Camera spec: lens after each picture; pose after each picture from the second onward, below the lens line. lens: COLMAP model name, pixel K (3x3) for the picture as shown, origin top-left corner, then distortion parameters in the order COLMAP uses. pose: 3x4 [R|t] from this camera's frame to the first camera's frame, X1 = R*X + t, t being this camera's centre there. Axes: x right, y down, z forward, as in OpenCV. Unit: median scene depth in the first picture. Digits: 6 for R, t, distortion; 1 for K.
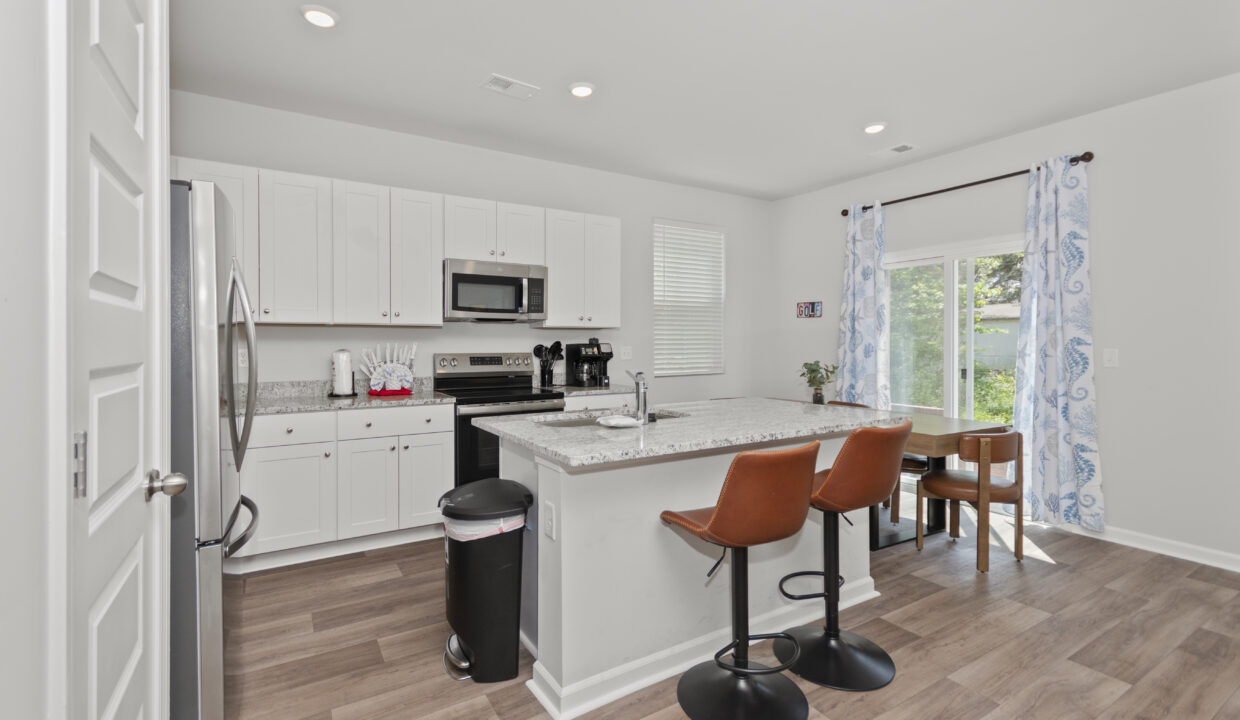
lens RADIAL K [[551.0, 0, 613.7], [0, 551.0, 370.8], [0, 0, 1]] dist [0.002089, 0.000311]
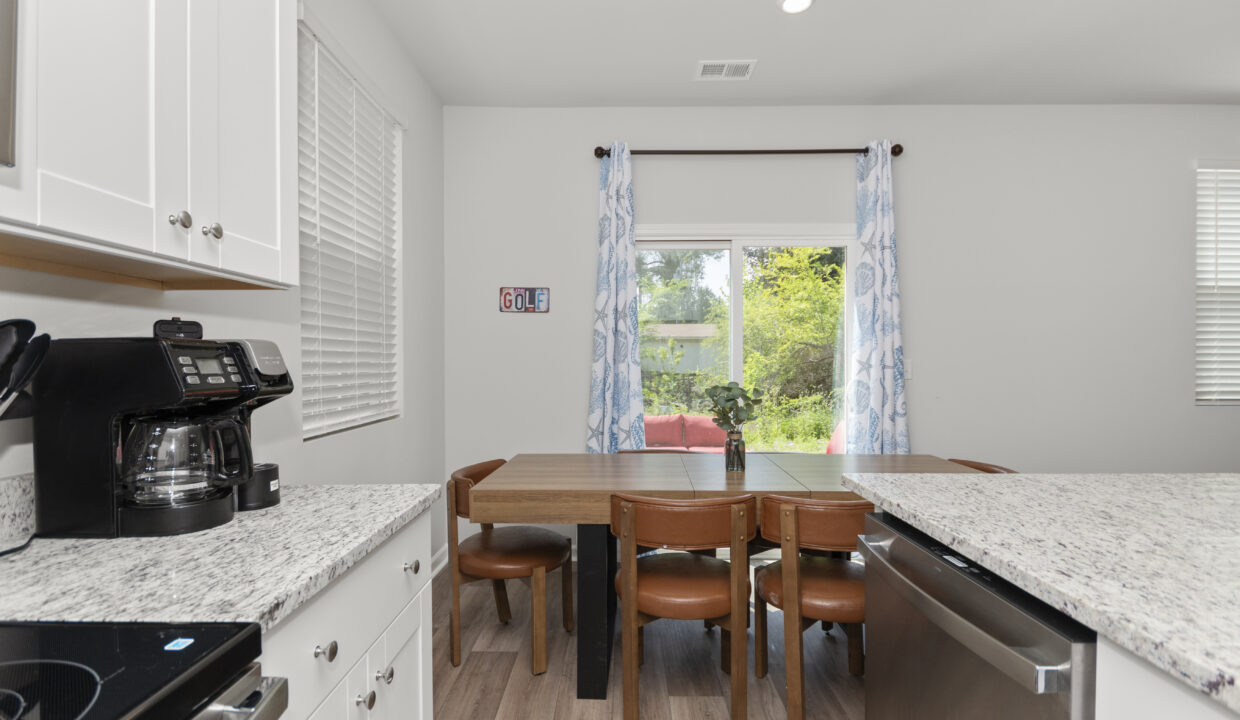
lens RADIAL K [[567.1, 0, 620.0], [0, 567.1, 360.0], [0, 0, 1]] dist [0.017533, -0.000045]
pose [[0.520976, 0.001306, 0.853570, -0.141224], [0.046721, 0.998456, -0.030044, -0.022090], [-0.852292, 0.055532, 0.520111, 0.648104]]
